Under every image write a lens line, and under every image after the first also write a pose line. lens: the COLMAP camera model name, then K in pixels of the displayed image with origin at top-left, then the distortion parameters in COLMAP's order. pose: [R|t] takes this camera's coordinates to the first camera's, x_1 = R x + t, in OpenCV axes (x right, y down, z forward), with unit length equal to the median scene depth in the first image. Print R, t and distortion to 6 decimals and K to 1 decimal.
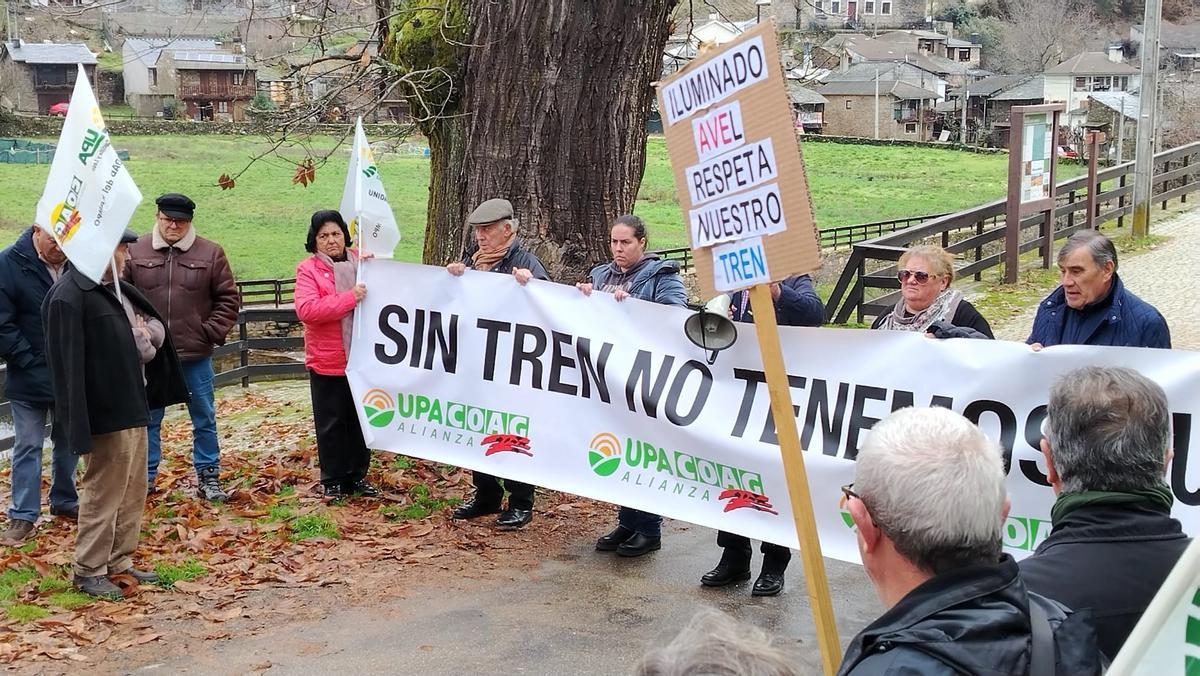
lens RADIAL K [[1638.0, 0, 600.0], [0, 1638.0, 338.0], [0, 0, 1]] dist [0.084787, -0.111652]
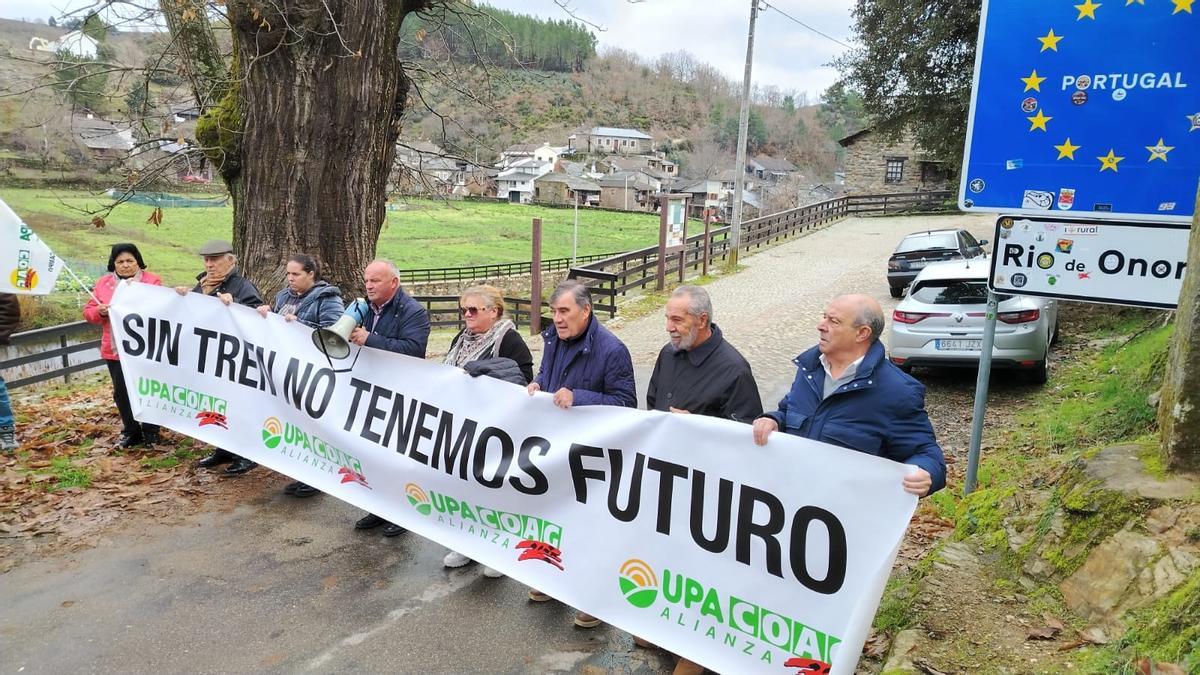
lens RADIAL K [[828.7, 0, 604.9], [0, 828.7, 322.6], [0, 0, 1]] dist [0.008238, 0.000306]
pose [[0.990303, 0.016179, 0.137982, 0.136862], [-0.018730, 0.999676, 0.017210, -0.027990], [-0.137659, -0.019628, 0.990285, 0.220184]]
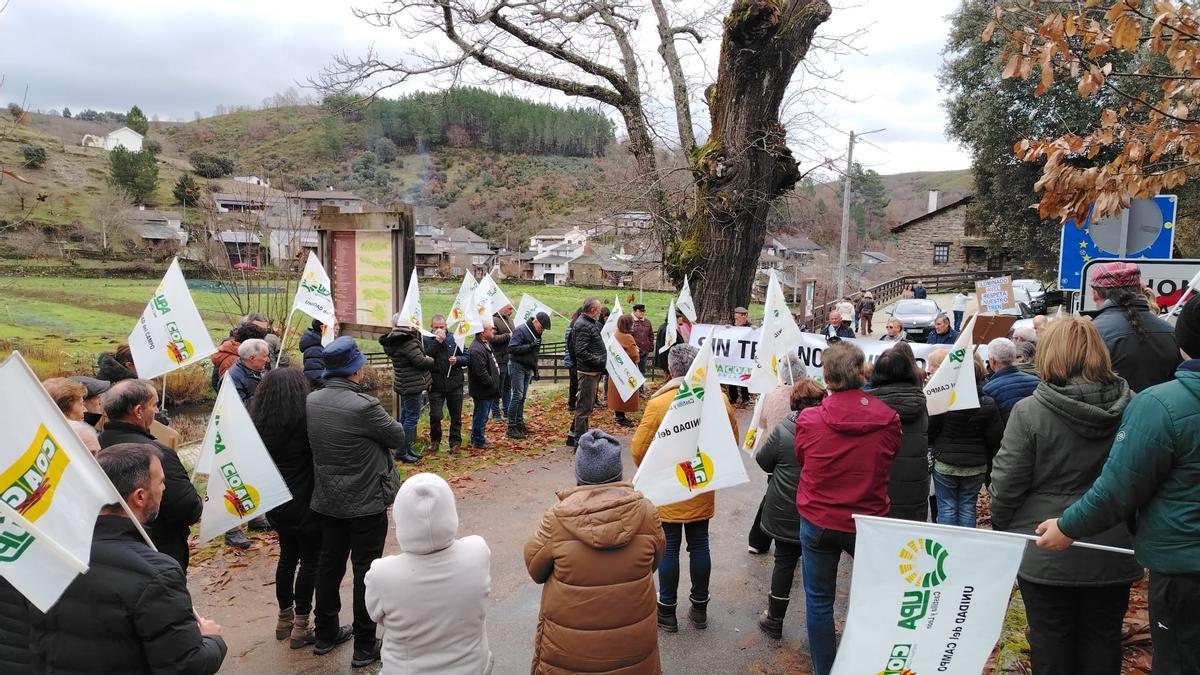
lens RADIAL K [[842.1, 0, 600.0], [0, 842.1, 337.5], [0, 0, 1]] dist [0.032329, -0.001870]
pose [[0.993281, 0.014130, 0.114866, -0.451912], [-0.007072, 0.998075, -0.061620, 0.074223], [-0.115515, 0.060394, 0.991468, -0.573753]]
